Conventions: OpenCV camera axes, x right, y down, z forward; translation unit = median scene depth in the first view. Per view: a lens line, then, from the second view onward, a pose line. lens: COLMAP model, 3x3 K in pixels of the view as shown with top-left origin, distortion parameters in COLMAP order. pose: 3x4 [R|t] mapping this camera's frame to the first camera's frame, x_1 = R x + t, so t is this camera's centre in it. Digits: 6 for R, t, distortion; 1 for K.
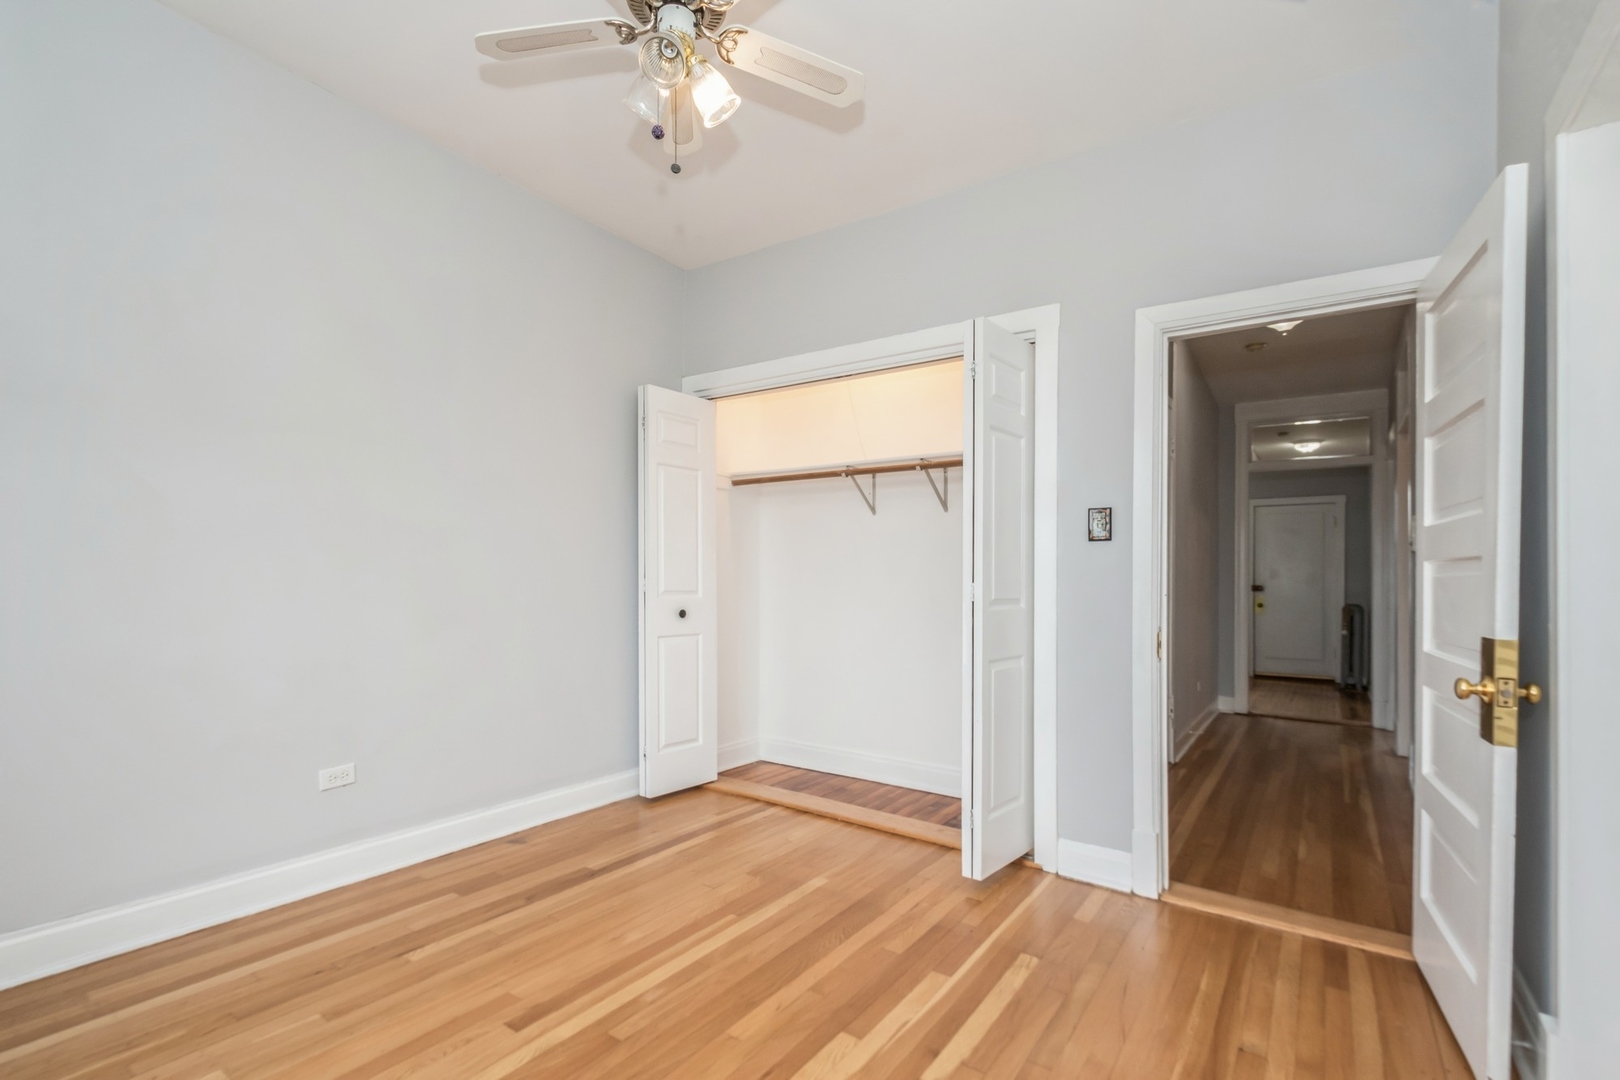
lens RADIAL K [[746.0, 0, 813.3], [0, 746.0, 587.7], [0, 0, 1]] dist [0.000446, 0.000327]
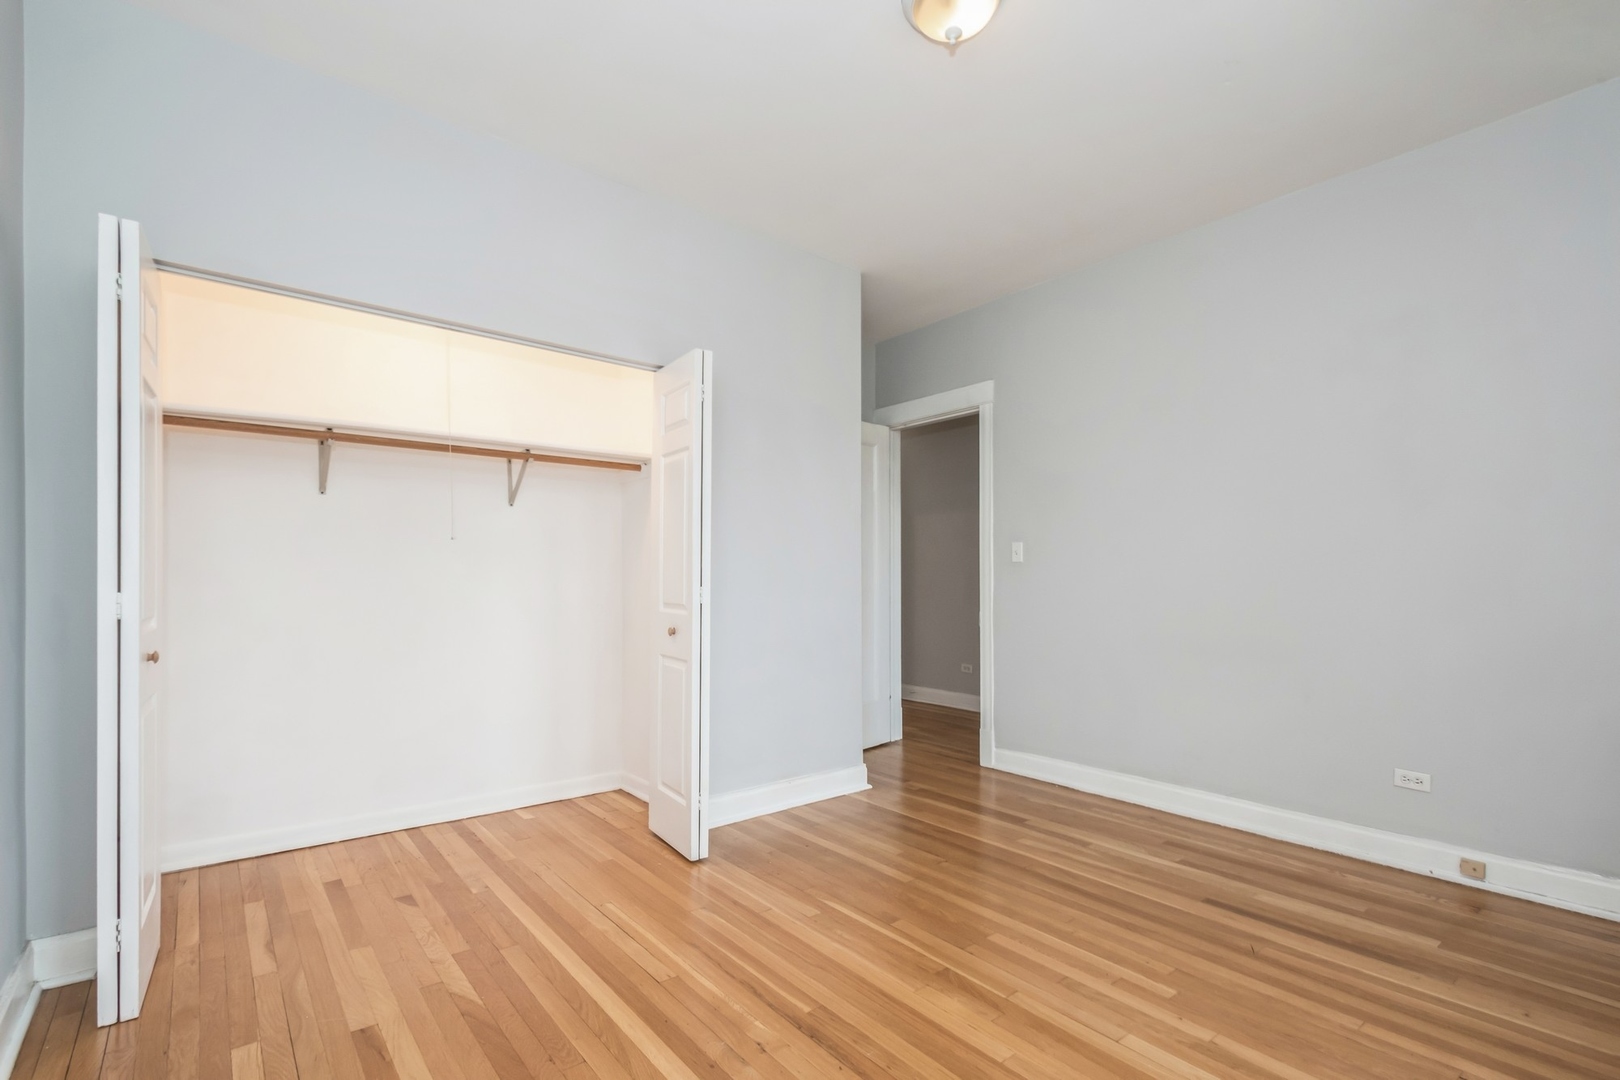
lens RADIAL K [[746.0, 0, 813.3], [0, 746.0, 587.7], [0, 0, 1]] dist [0.000446, 0.000327]
pose [[0.282162, -0.012126, 0.959290, -0.601596], [0.013063, 0.999876, 0.008797, -0.010639], [-0.959278, 0.010049, 0.282285, 0.424775]]
